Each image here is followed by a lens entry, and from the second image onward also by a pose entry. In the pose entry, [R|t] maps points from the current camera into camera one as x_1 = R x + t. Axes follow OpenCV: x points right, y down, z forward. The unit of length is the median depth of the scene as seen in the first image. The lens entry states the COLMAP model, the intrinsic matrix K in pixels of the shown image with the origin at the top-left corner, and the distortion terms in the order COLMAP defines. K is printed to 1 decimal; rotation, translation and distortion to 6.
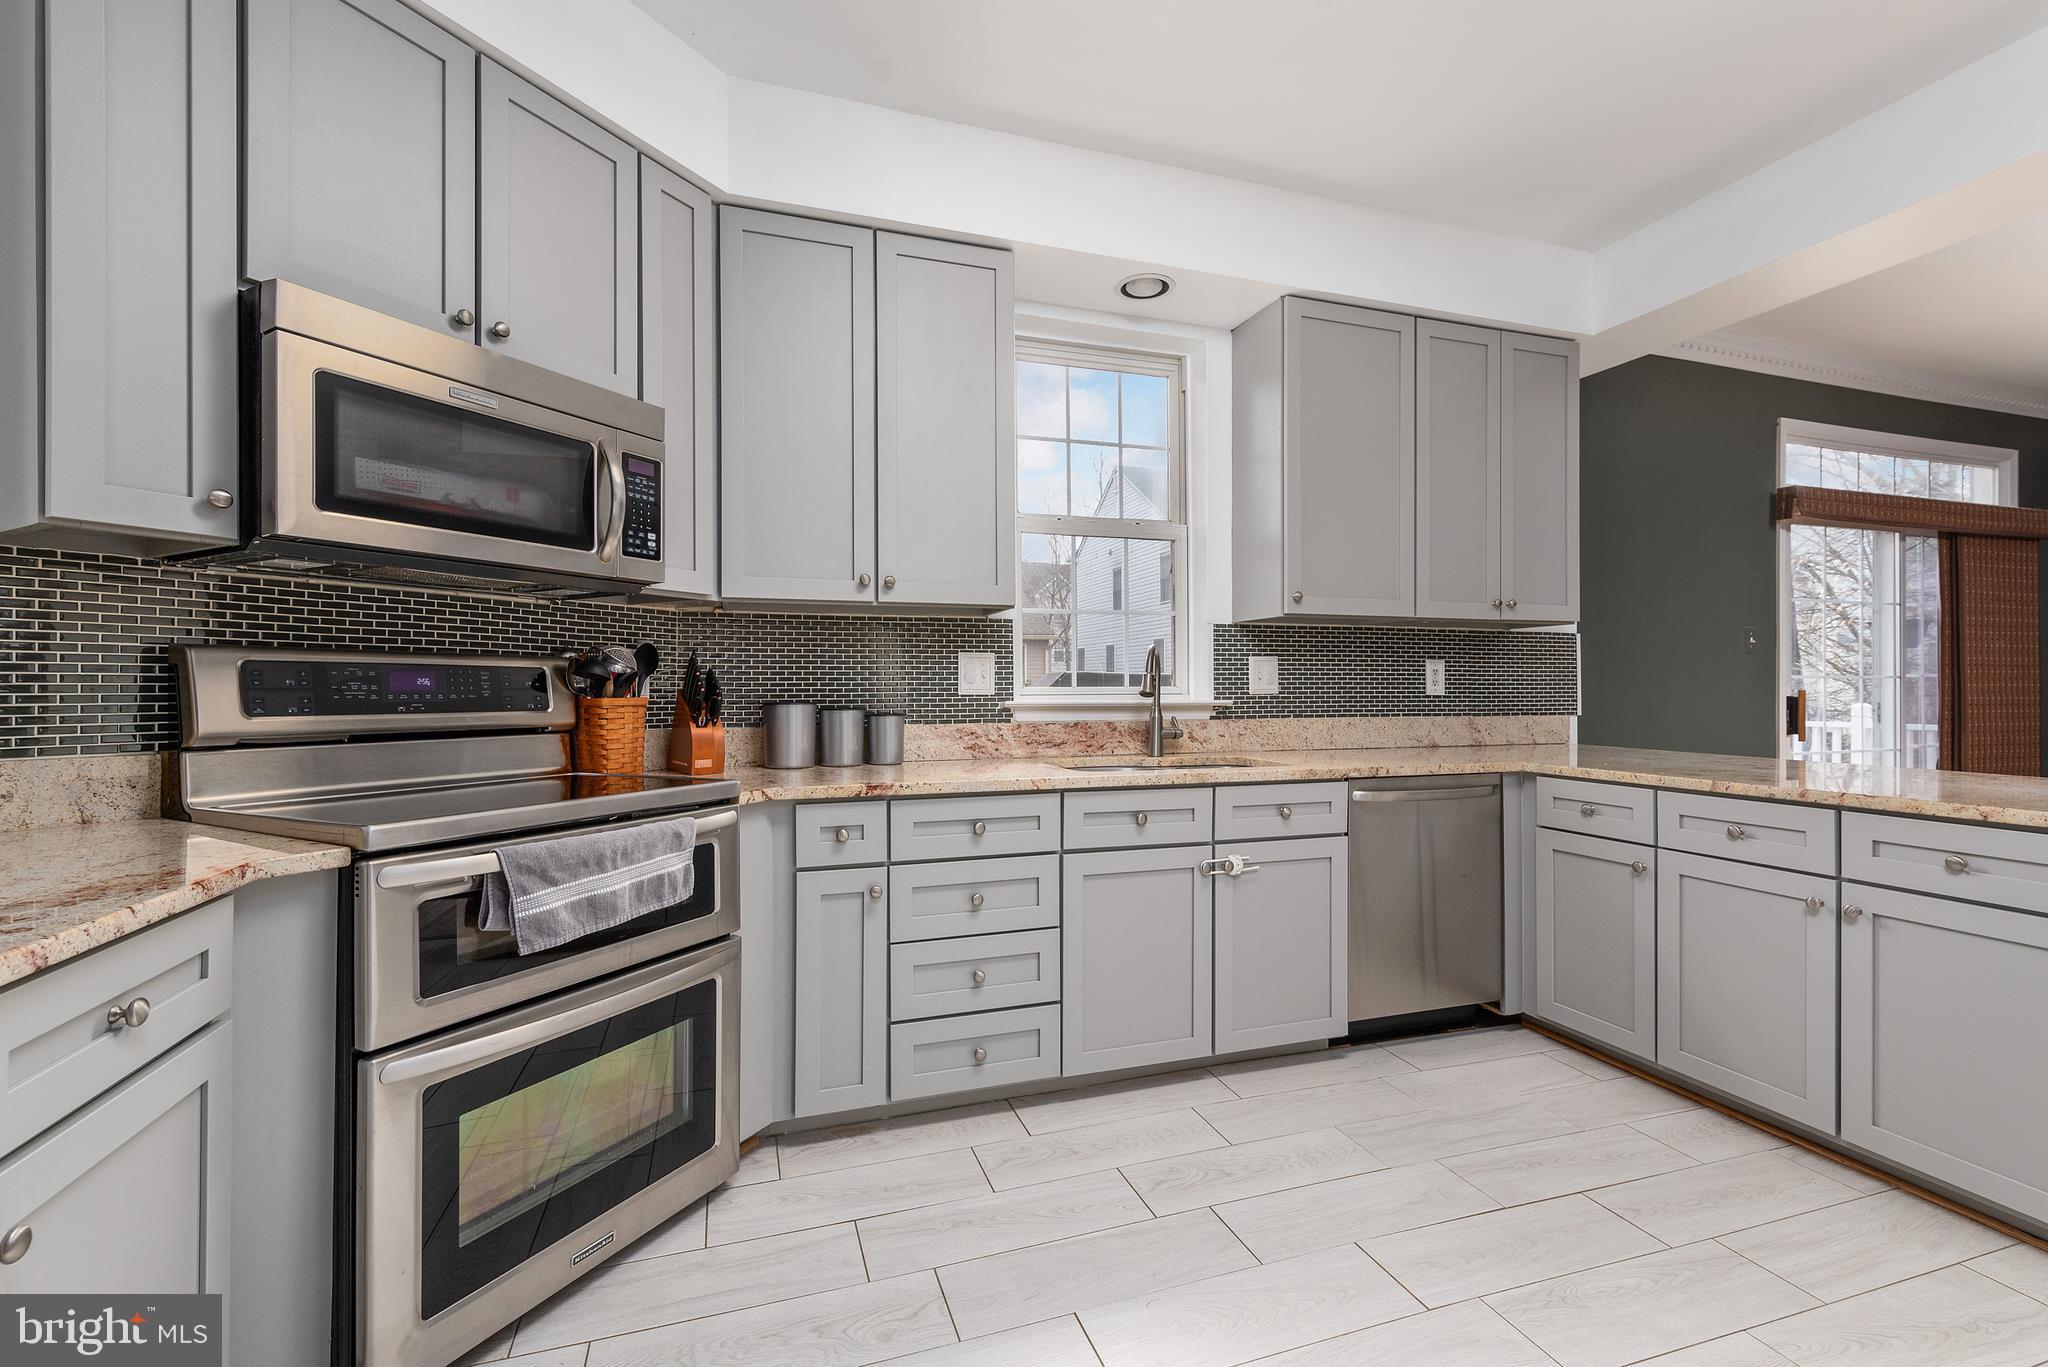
lens RADIAL K [[881.9, 0, 1027.4], [0, 881.9, 687.3], [0, 0, 1]] dist [0.001687, -0.000195]
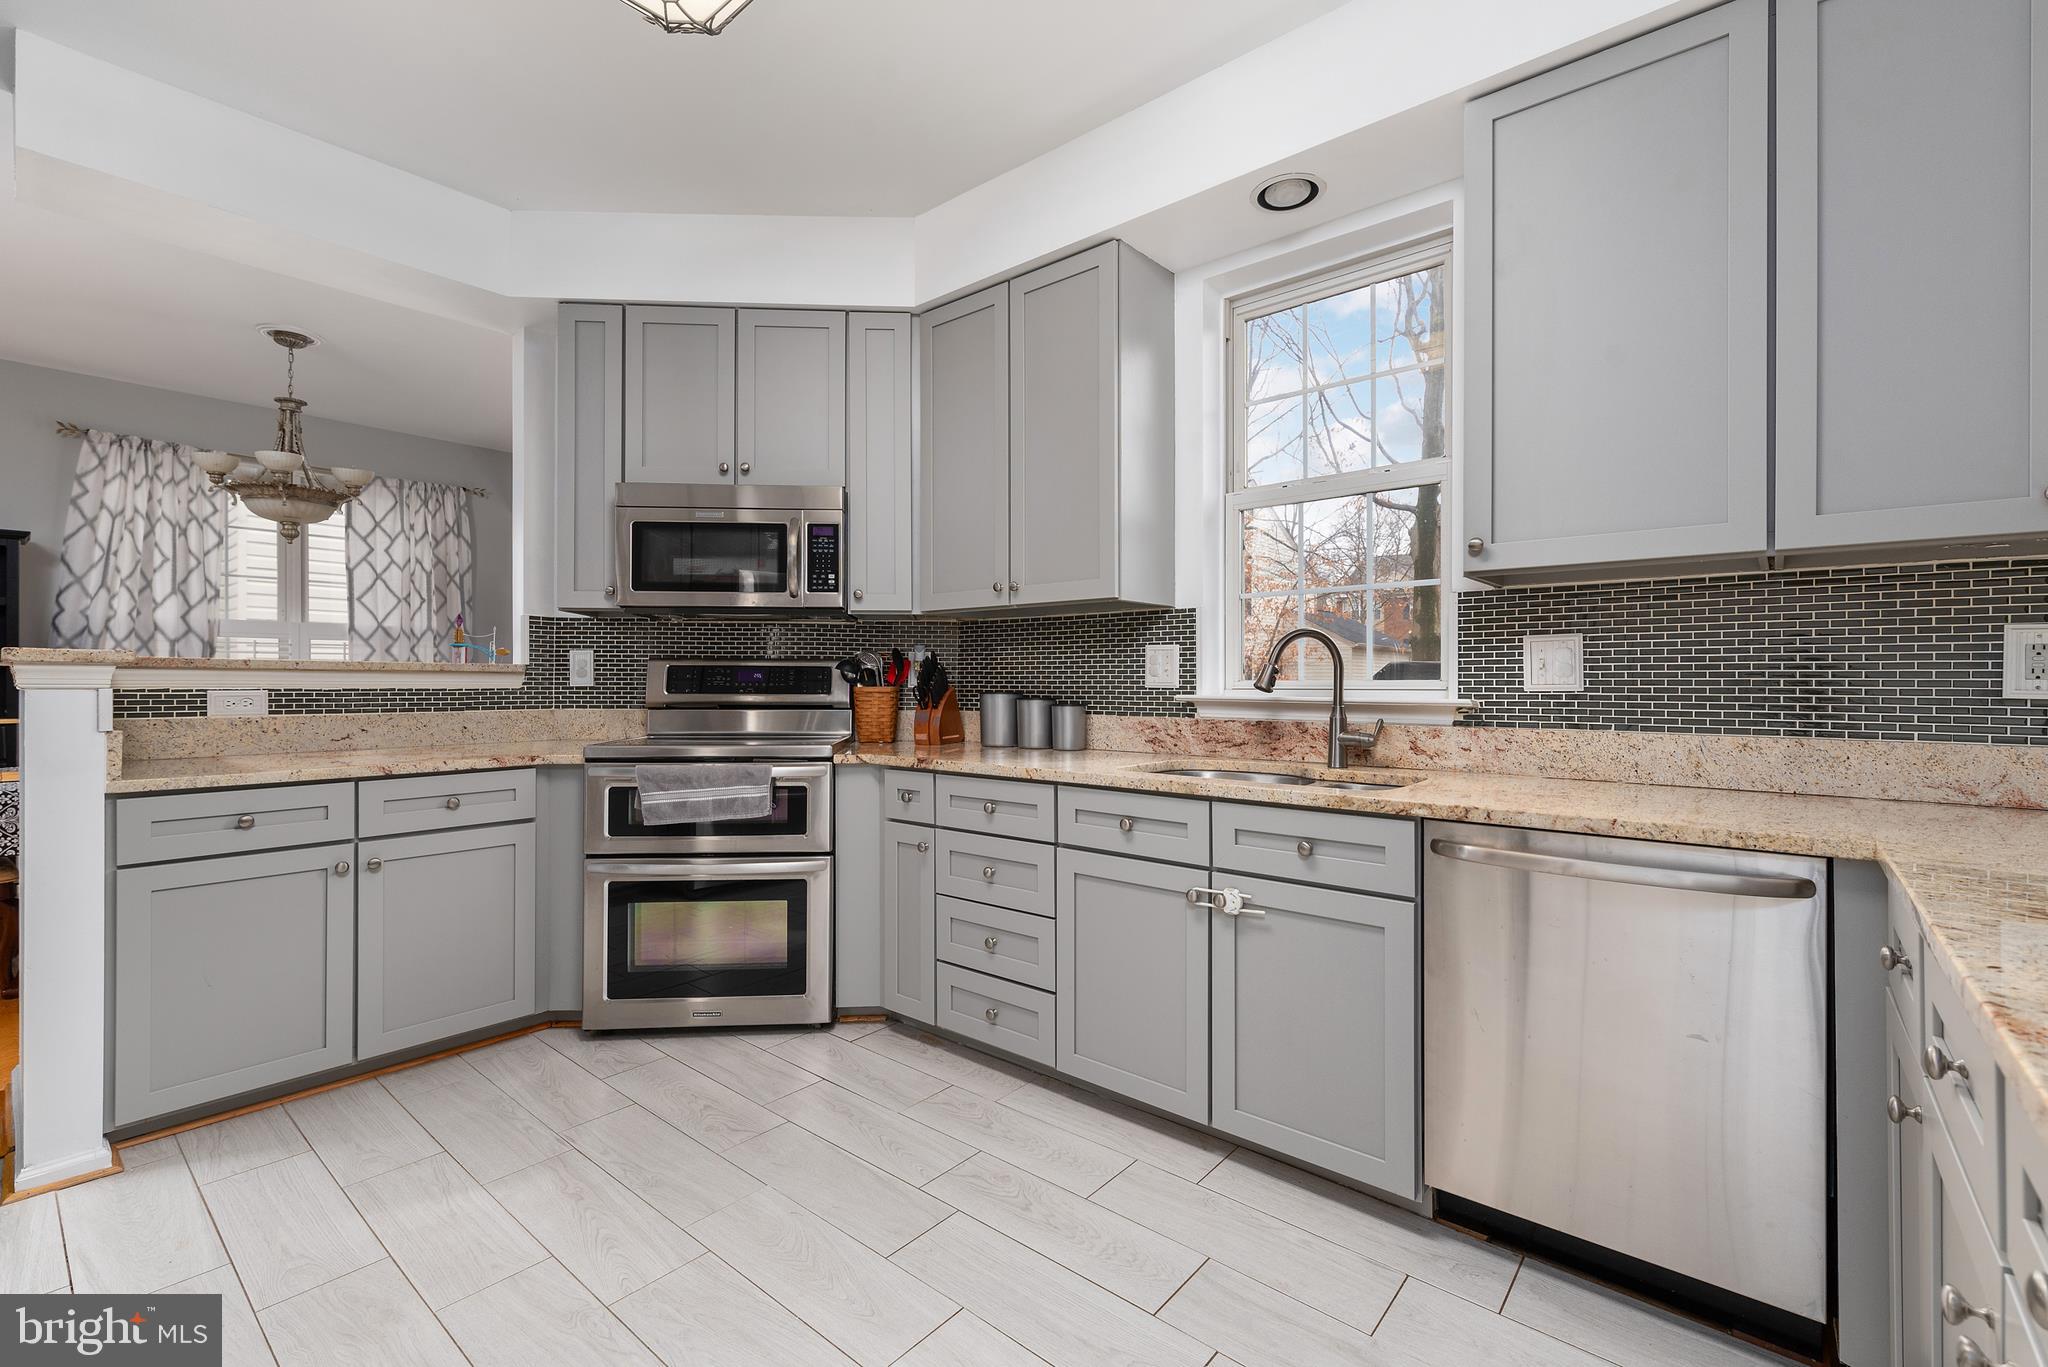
lens RADIAL K [[881.9, 0, 1027.4], [0, 881.9, 687.3], [0, 0, 1]] dist [0.001687, -0.000195]
pose [[0.522039, 0.007611, -0.852888, 0.720162], [-0.003355, 0.999971, 0.006870, 0.001646], [0.852915, -0.000725, 0.522049, 0.372163]]
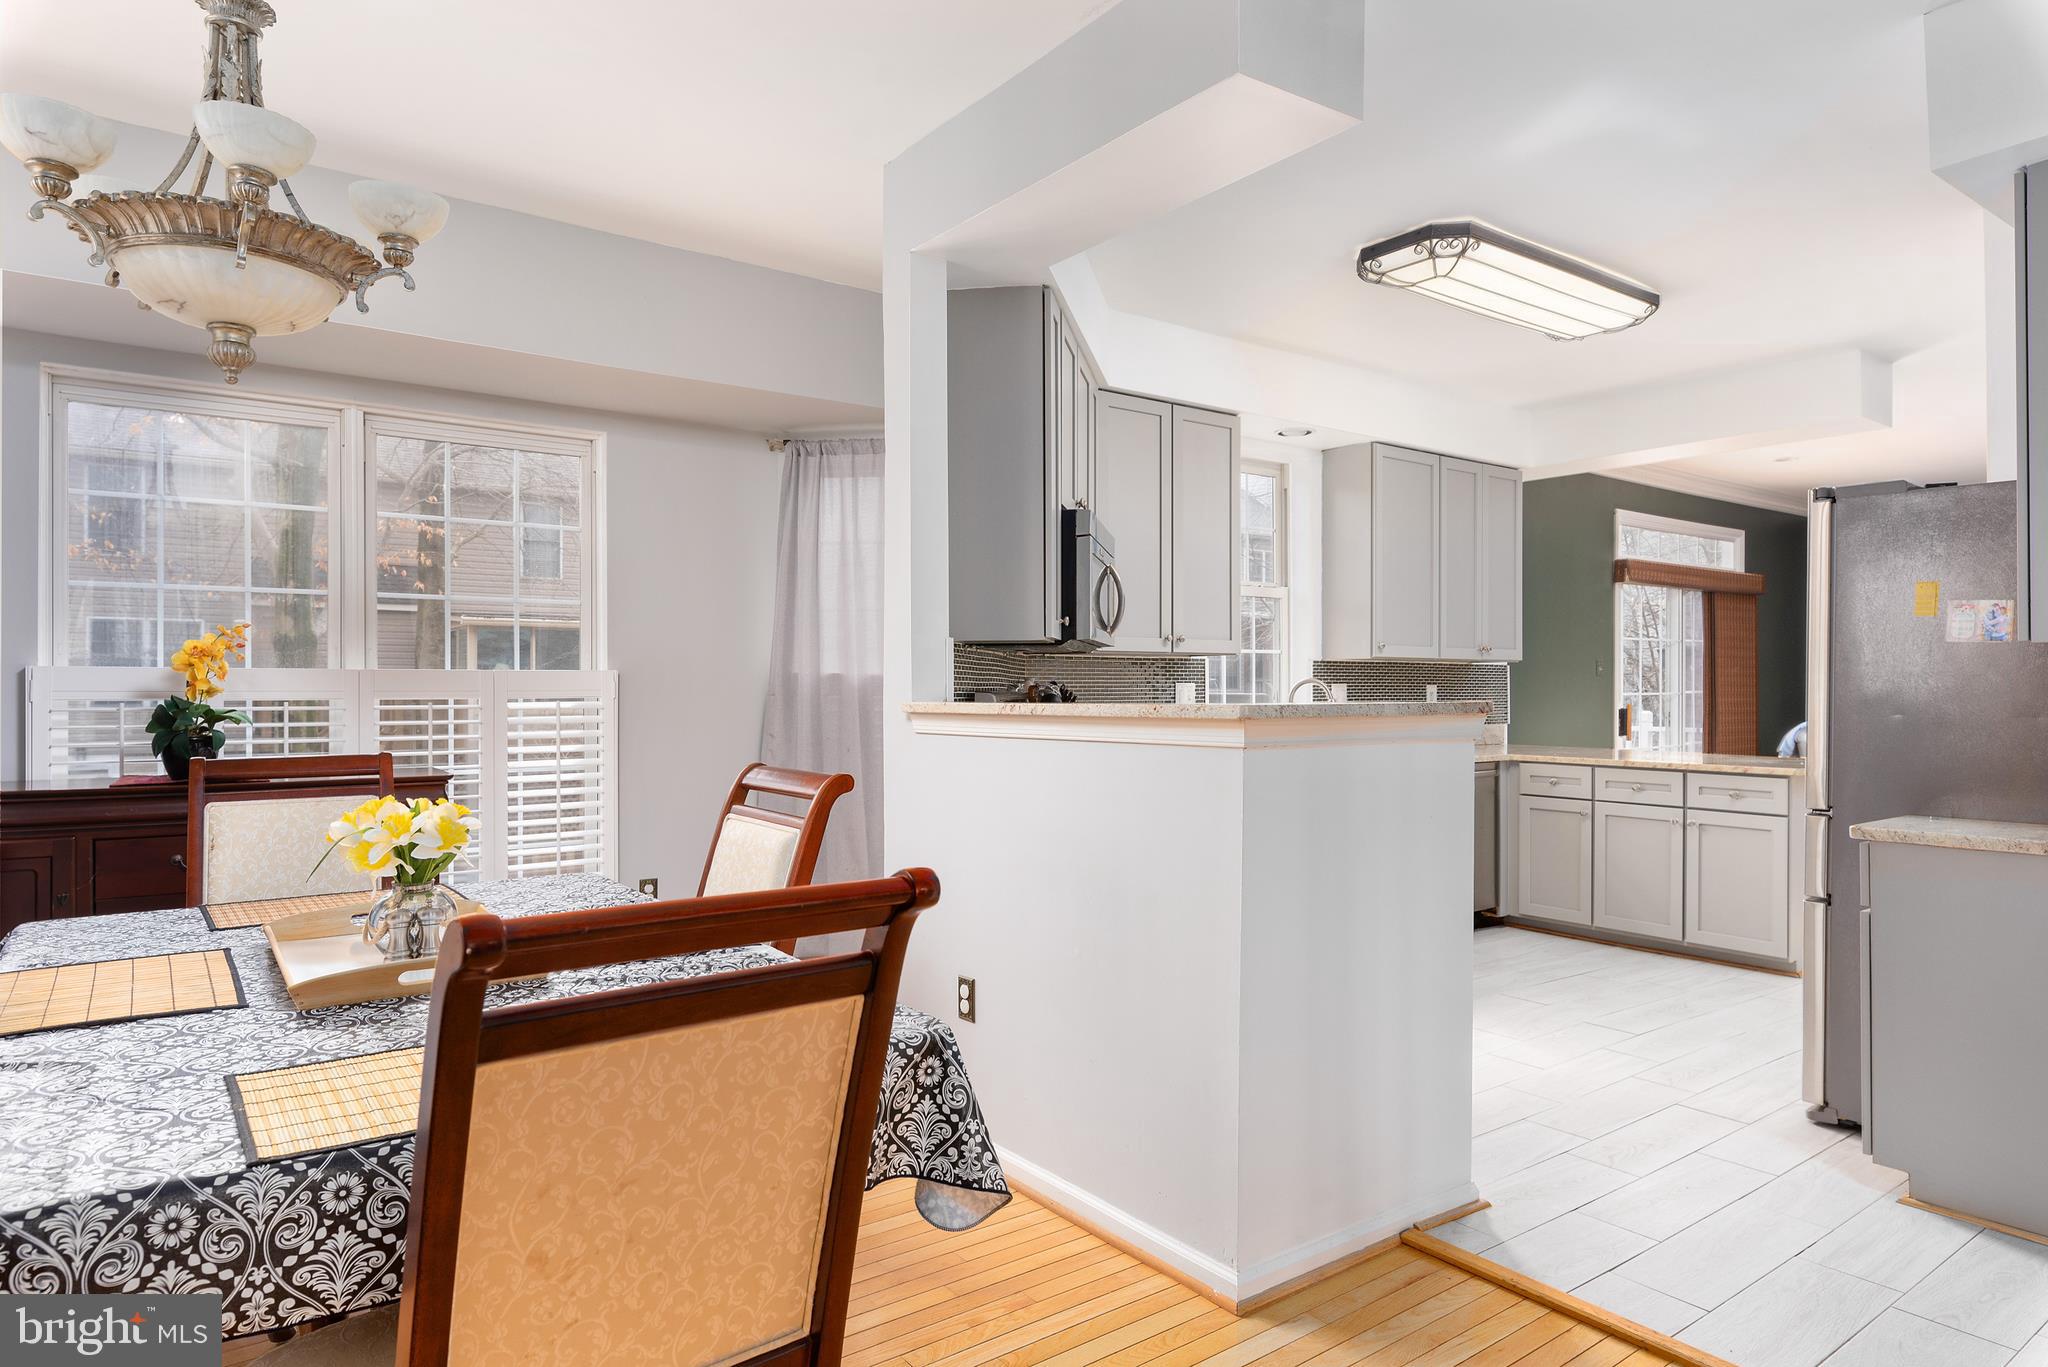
lens RADIAL K [[1203.1, 0, 1024.0], [0, 1203.1, 683.5], [0, 0, 1]] dist [0.000920, 0.000165]
pose [[0.951899, 0.003949, 0.306386, -0.918930], [-0.003987, 0.999992, -0.000502, -0.036480], [-0.306386, -0.000744, 0.951907, -0.773690]]
